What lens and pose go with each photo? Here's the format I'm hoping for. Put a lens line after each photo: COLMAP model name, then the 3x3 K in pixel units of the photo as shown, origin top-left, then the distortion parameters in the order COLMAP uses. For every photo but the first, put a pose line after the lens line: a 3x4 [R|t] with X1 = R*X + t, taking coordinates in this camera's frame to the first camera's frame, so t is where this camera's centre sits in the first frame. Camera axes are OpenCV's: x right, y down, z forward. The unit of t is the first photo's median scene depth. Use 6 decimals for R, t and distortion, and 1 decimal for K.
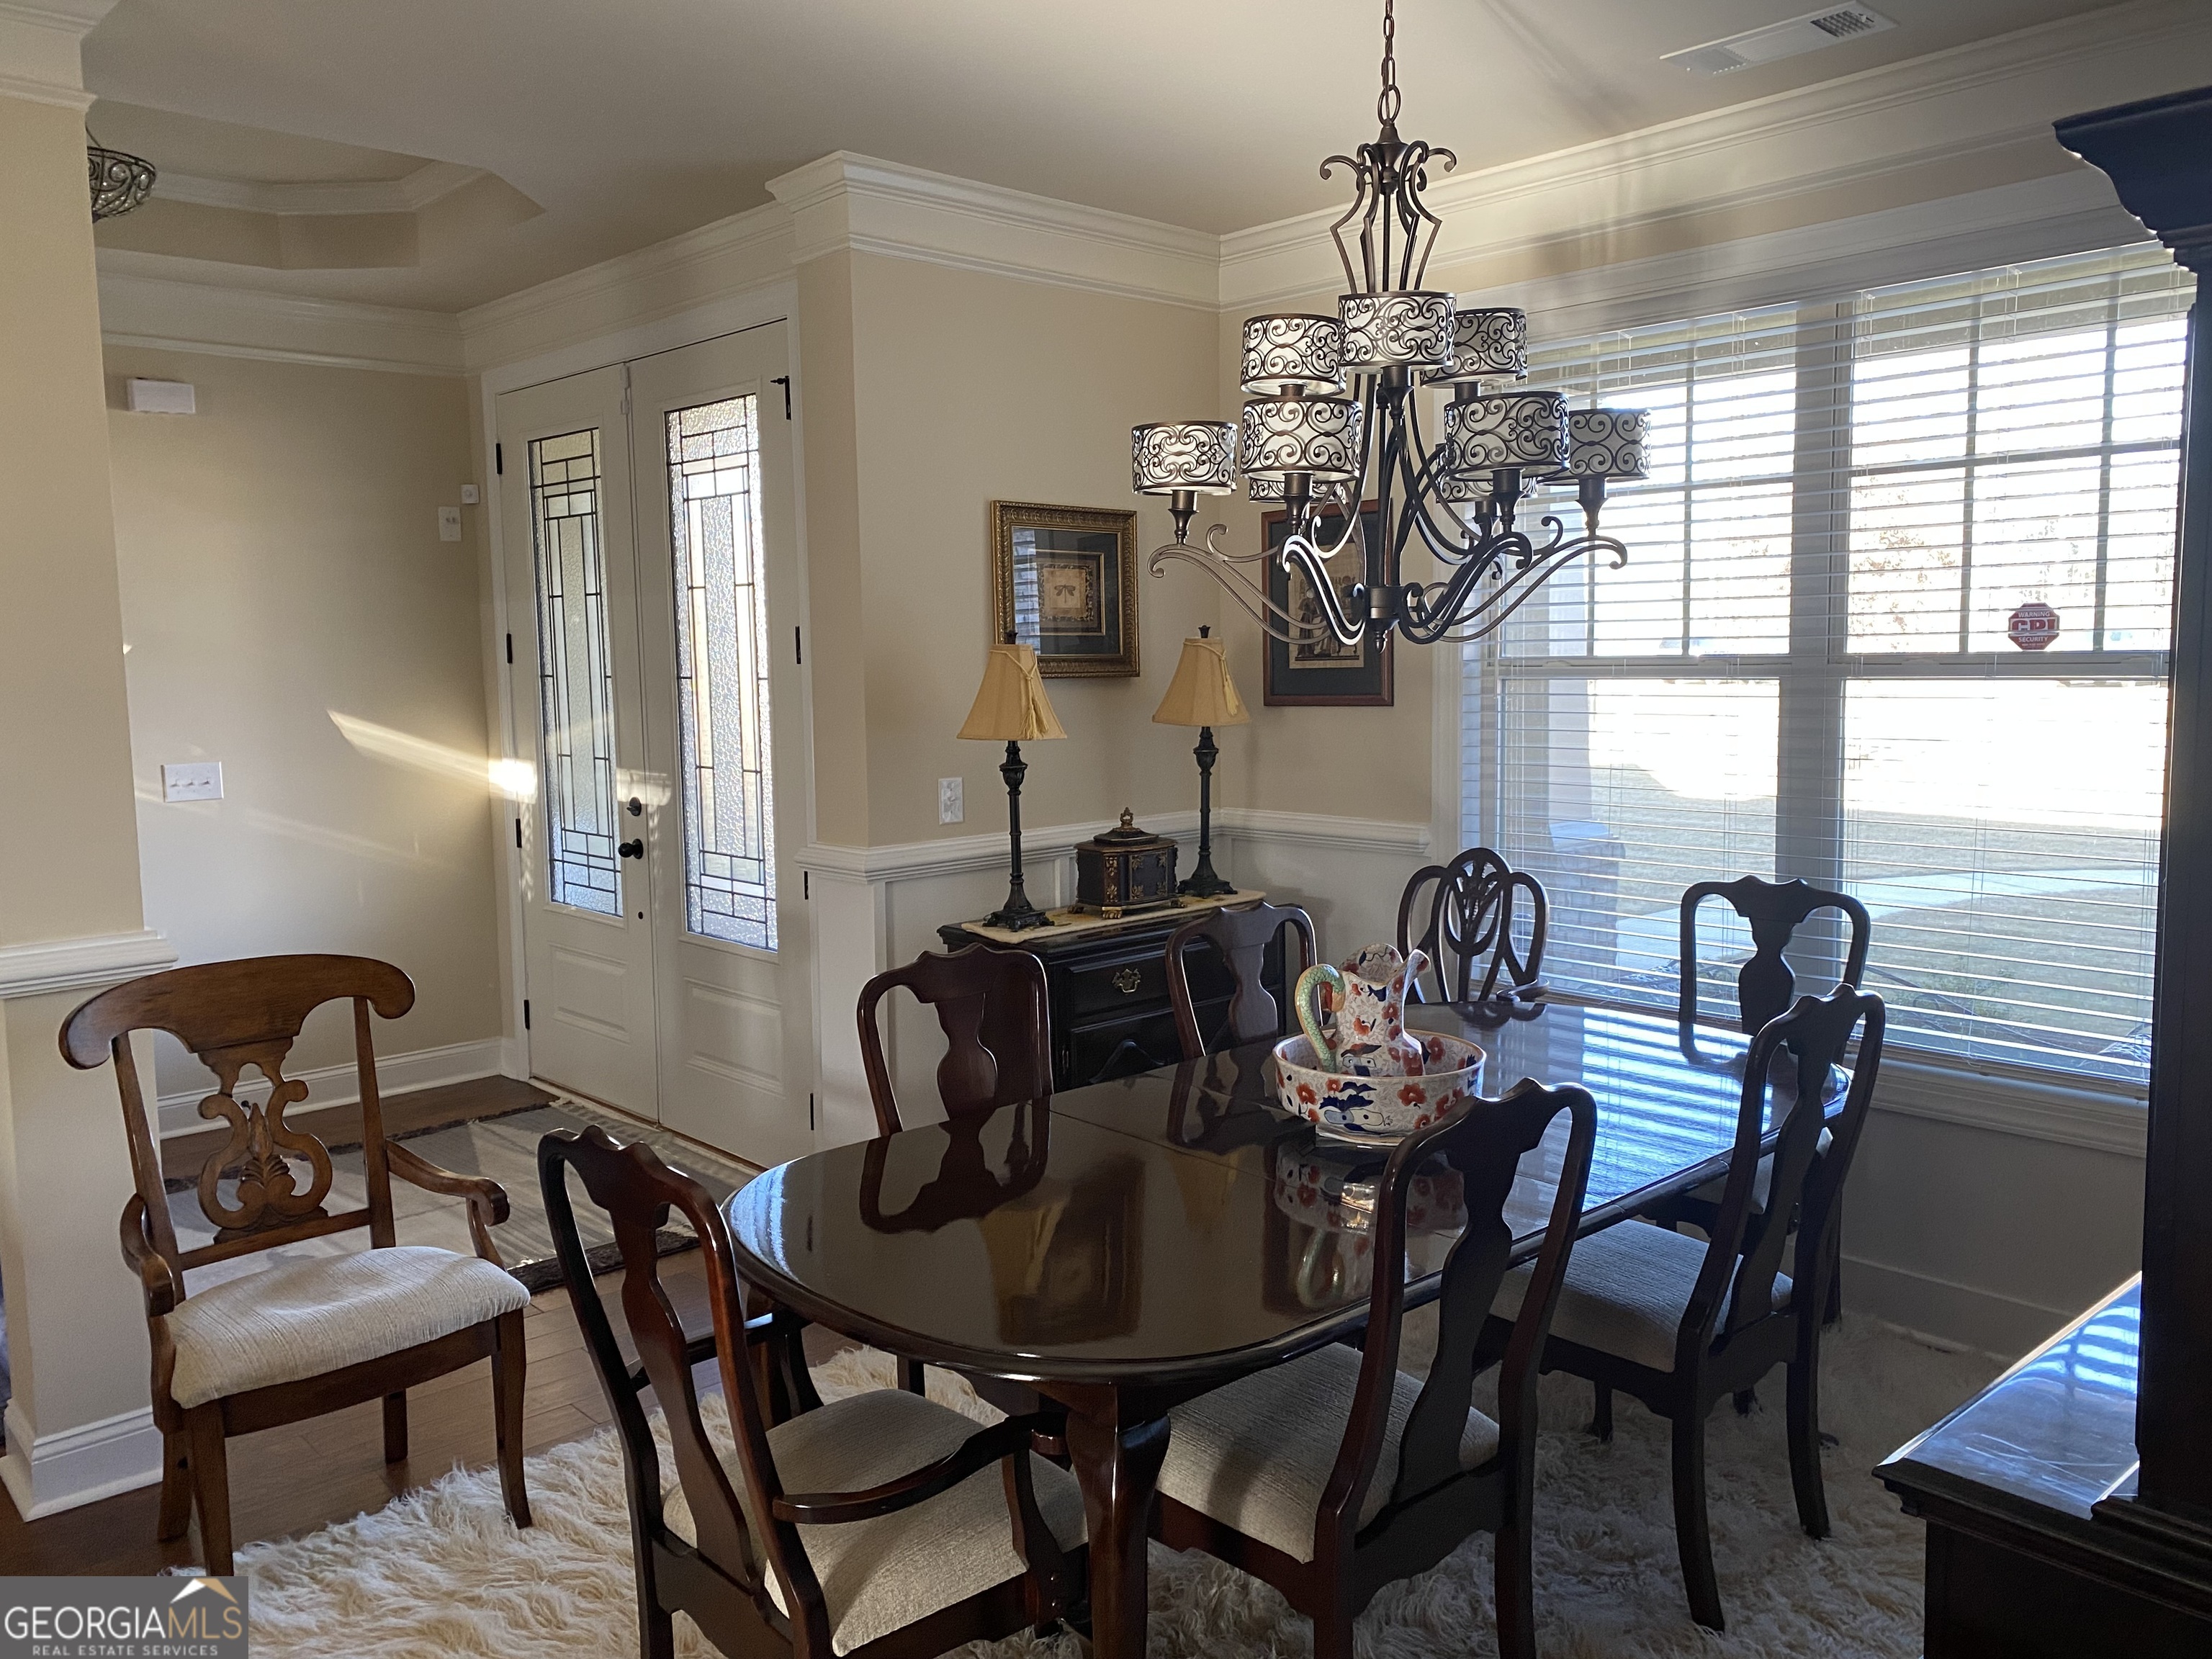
lens RADIAL K [[1663.9, 0, 1113.8], [0, 1663.9, 815.4], [0, 0, 1]] dist [0.045392, -0.064076]
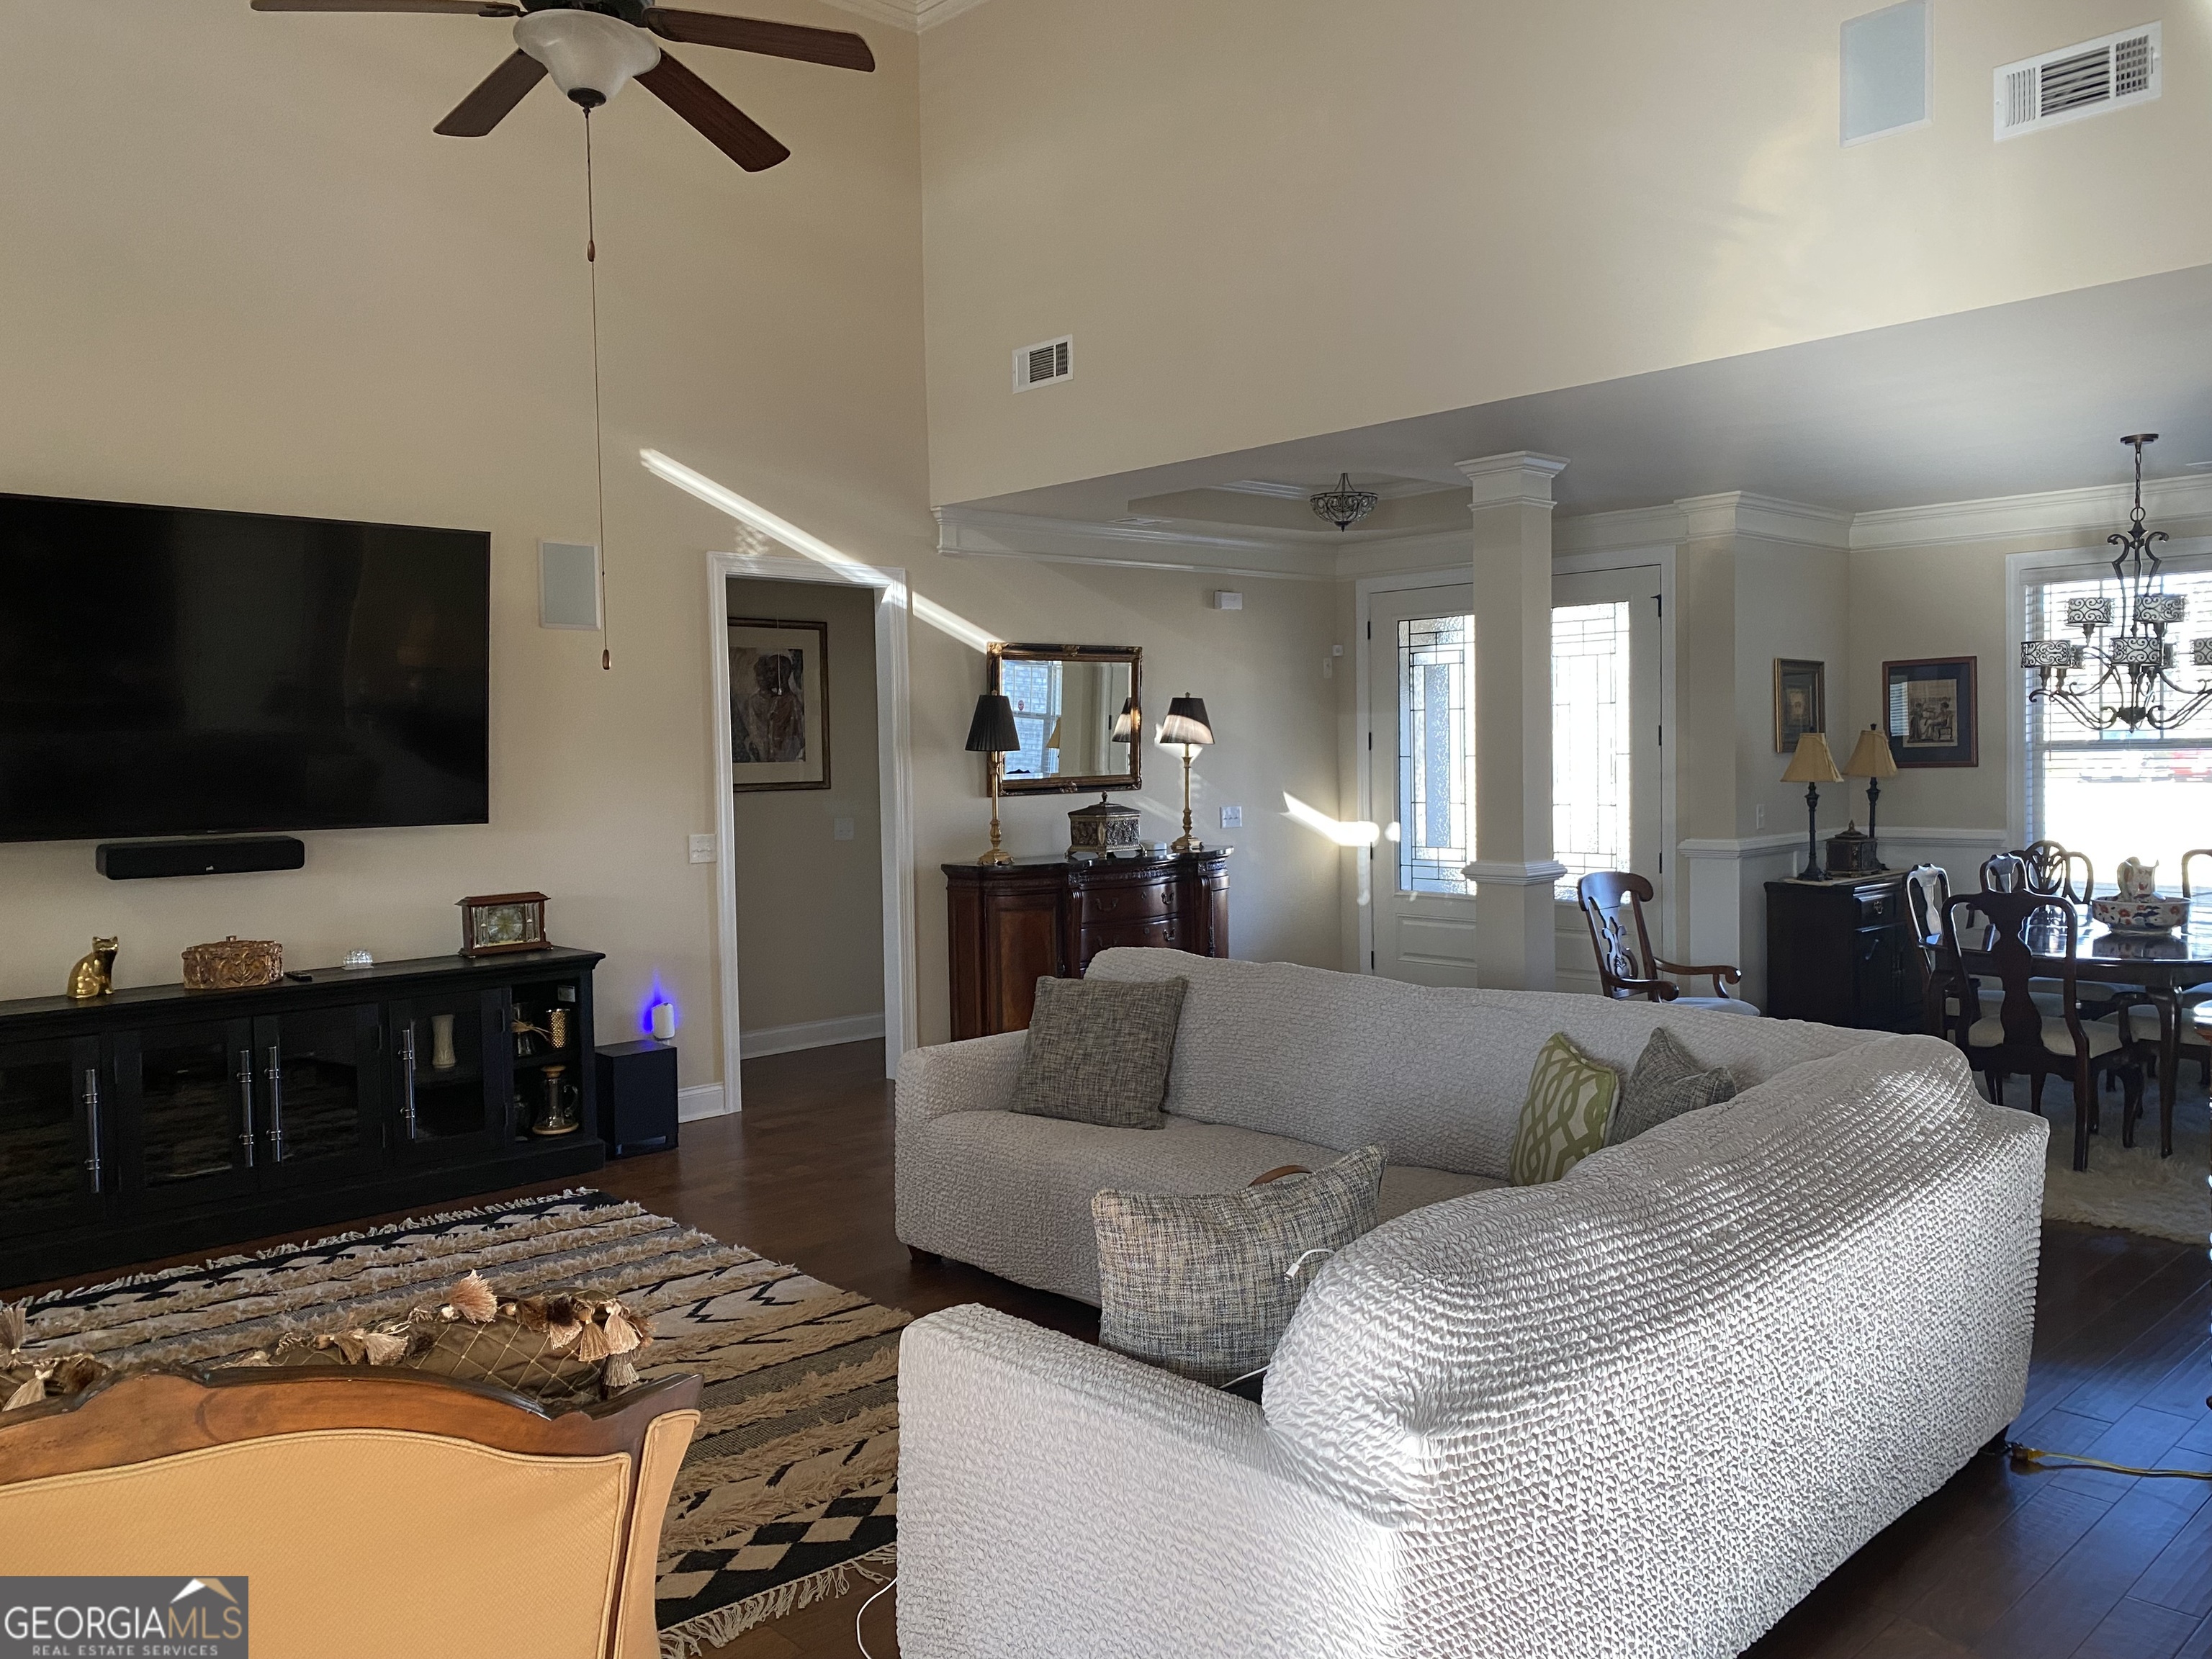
lens RADIAL K [[1663.9, 0, 1097.3], [0, 1663.9, 810.4], [0, 0, 1]] dist [0.045392, -0.064076]
pose [[0.999980, -0.006109, 0.001822, -0.876334], [0.006215, 0.997859, -0.065104, 0.105692], [-0.001420, 0.065114, 0.997877, -0.917467]]
